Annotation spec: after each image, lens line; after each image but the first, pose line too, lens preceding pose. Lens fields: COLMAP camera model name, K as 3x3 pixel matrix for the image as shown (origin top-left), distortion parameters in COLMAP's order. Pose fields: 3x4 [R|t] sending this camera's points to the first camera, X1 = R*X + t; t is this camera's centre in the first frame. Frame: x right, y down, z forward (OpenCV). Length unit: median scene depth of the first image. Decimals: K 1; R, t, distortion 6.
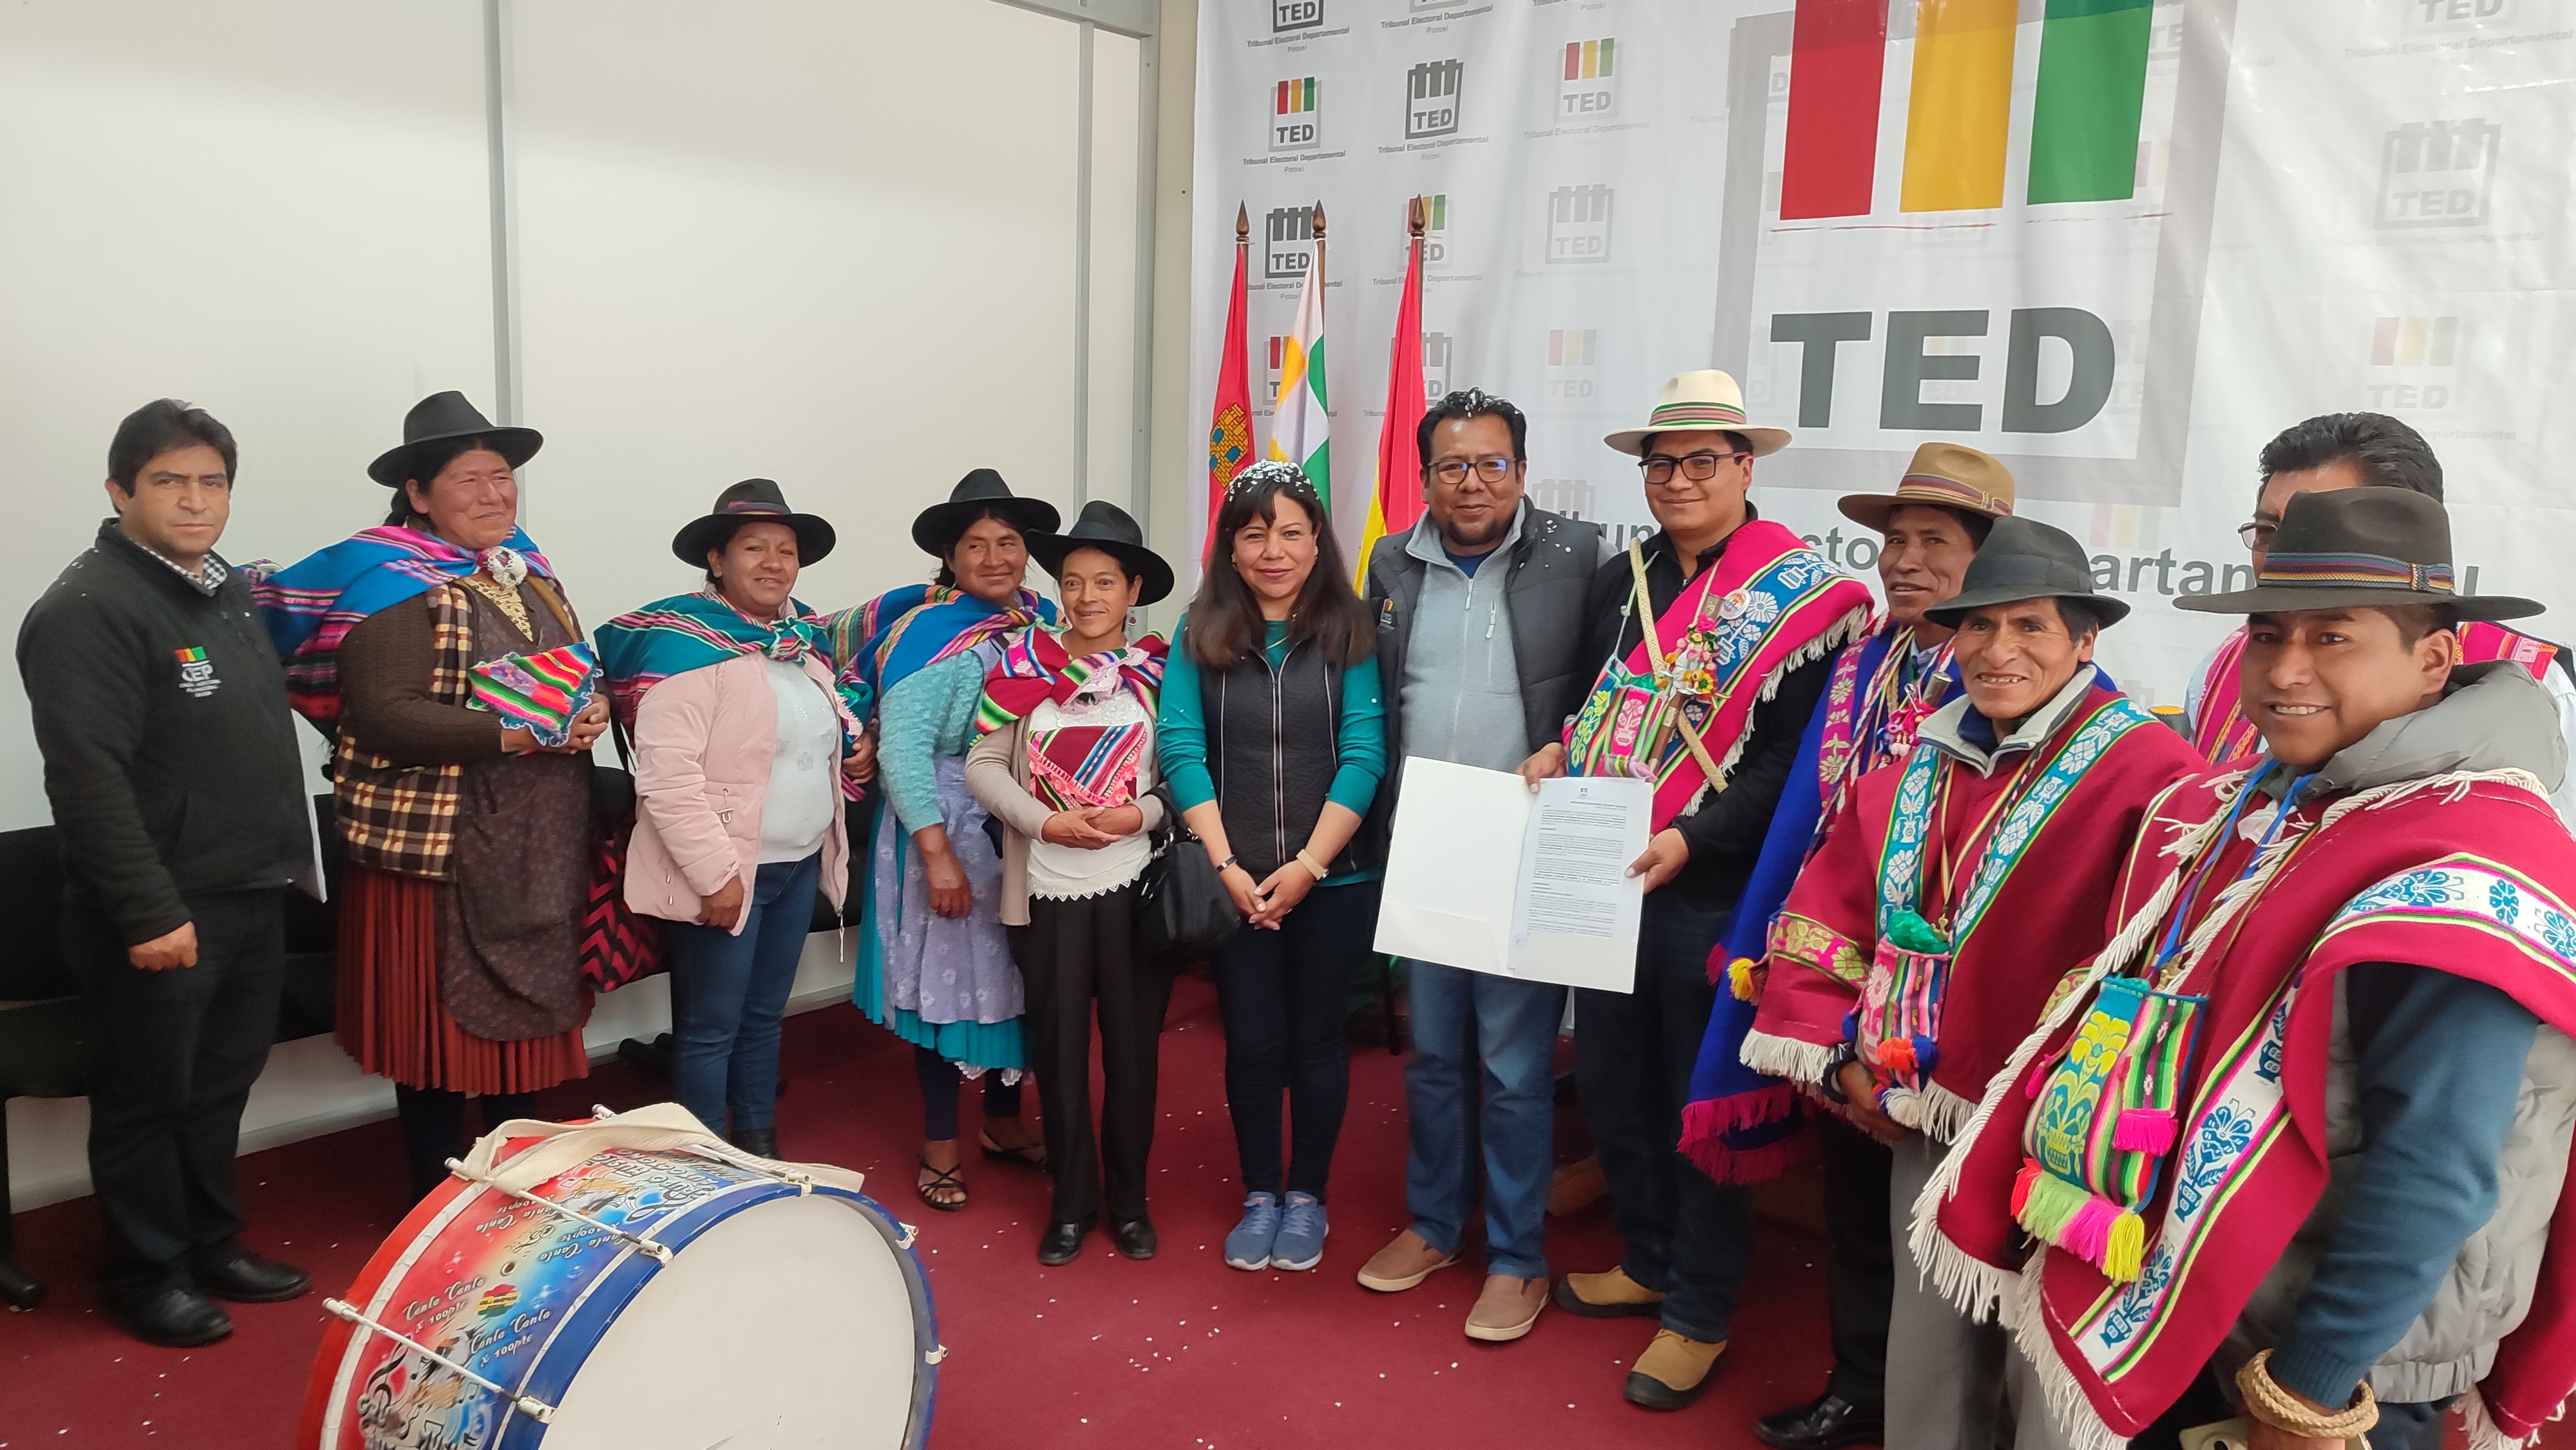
lens RADIAL K [[1874.7, 0, 1297.7], [0, 1874.7, 724.6], [0, 0, 1]] dist [0.025882, -0.003488]
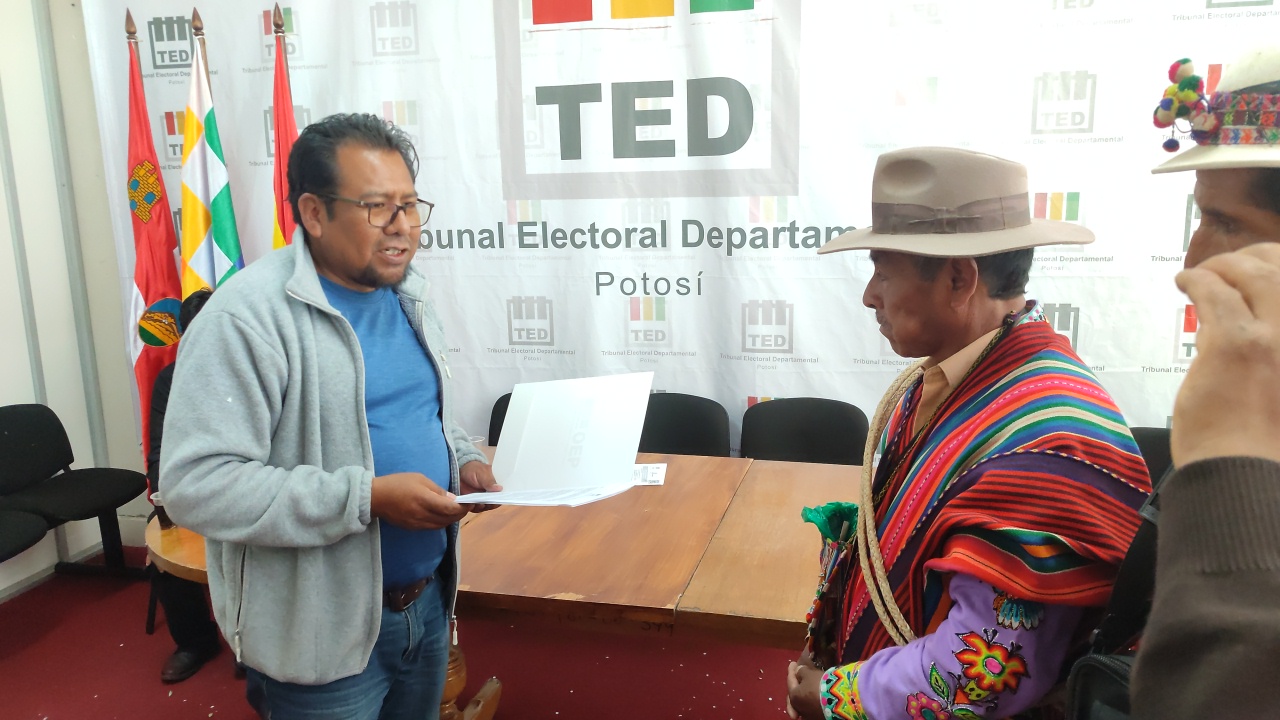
lens RADIAL K [[947.6, 0, 639.8], [0, 947.6, 368.0], [0, 0, 1]] dist [0.029264, -0.005985]
pose [[0.889499, -0.135703, 0.436321, -0.044495], [0.118550, 0.990722, 0.066450, -0.031461], [-0.441290, -0.007381, 0.897334, 0.262578]]
